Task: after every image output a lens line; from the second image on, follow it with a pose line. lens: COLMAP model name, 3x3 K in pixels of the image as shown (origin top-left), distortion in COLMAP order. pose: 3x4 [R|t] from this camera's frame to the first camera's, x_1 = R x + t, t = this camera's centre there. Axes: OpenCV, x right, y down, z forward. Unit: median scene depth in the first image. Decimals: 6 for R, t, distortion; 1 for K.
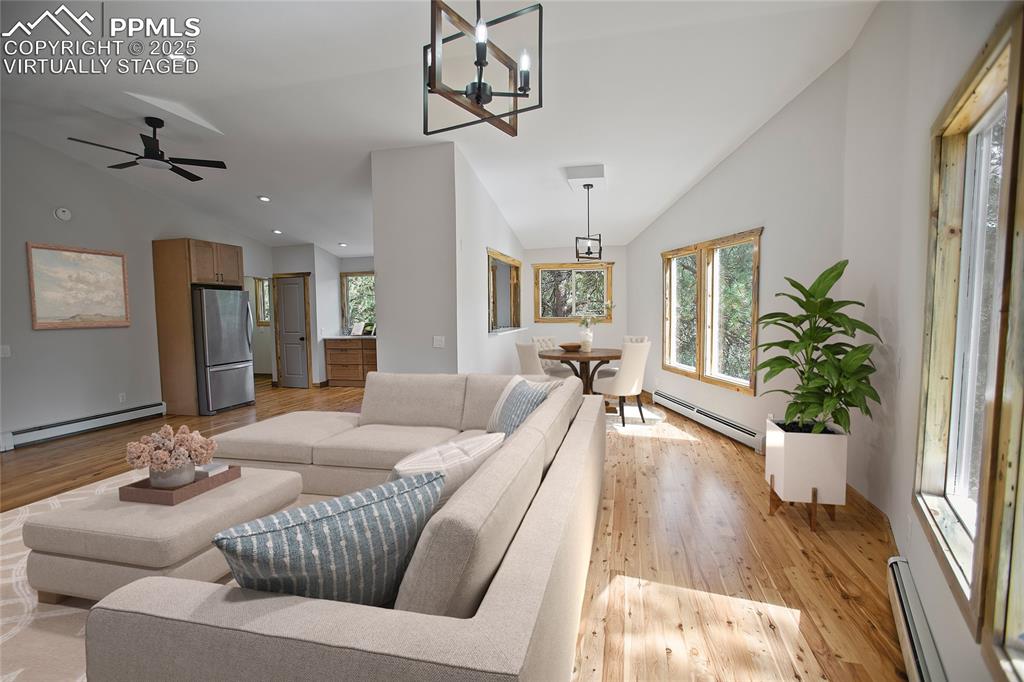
lens RADIAL K [[468.4, 0, 508.8], [0, 468.4, 347.6], [0, 0, 1]] dist [-0.077896, 0.032402]
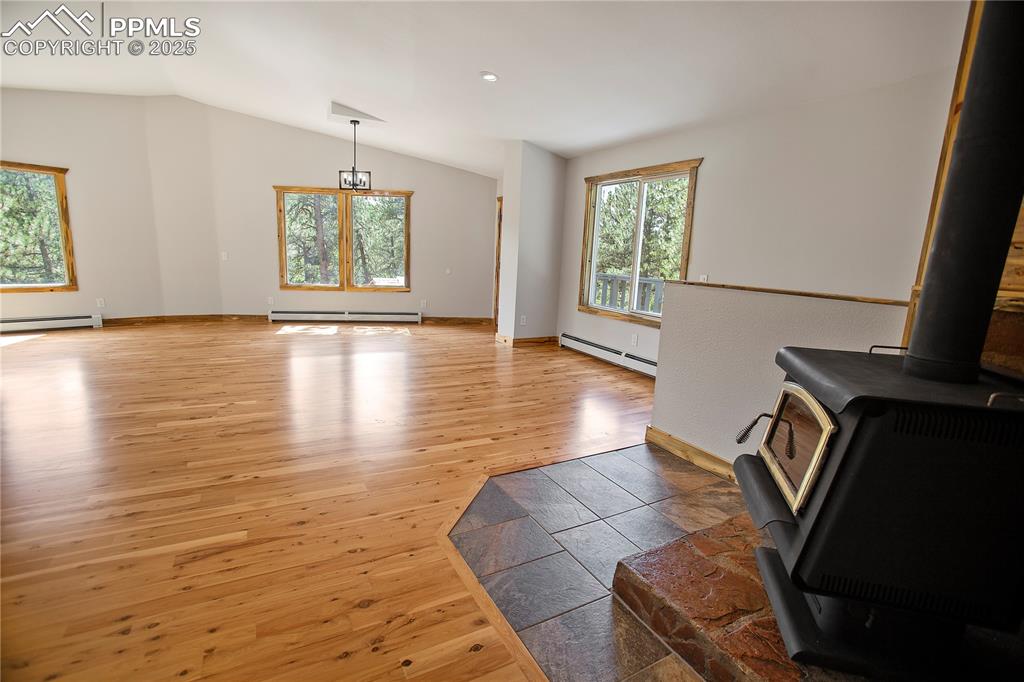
lens RADIAL K [[468.4, 0, 508.8], [0, 468.4, 347.6], [0, 0, 1]] dist [-0.077896, 0.032402]
pose [[-0.672263, -0.162517, 0.722254, -0.917190], [0.025082, 0.970047, 0.241619, -0.014615], [-0.739888, 0.180547, -0.648050, 0.625178]]
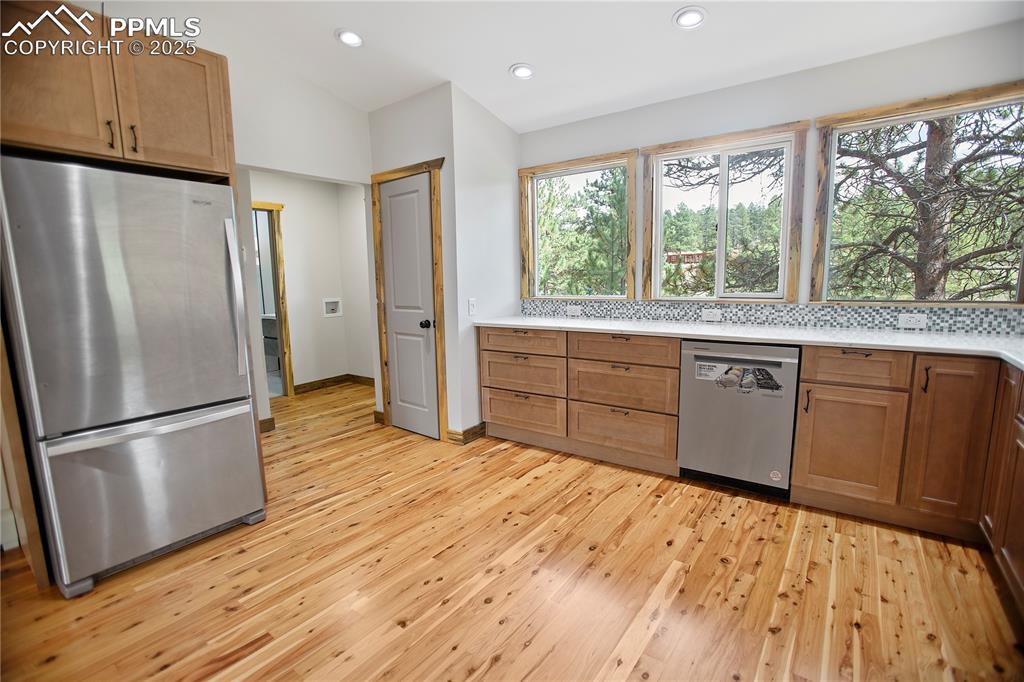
lens RADIAL K [[468.4, 0, 508.8], [0, 468.4, 347.6], [0, 0, 1]] dist [-0.077896, 0.032402]
pose [[0.919206, 0.051816, -0.390354, -0.262939], [-0.022876, 0.996657, 0.078427, -0.040790], [0.393113, -0.063161, 0.917318, 0.791732]]
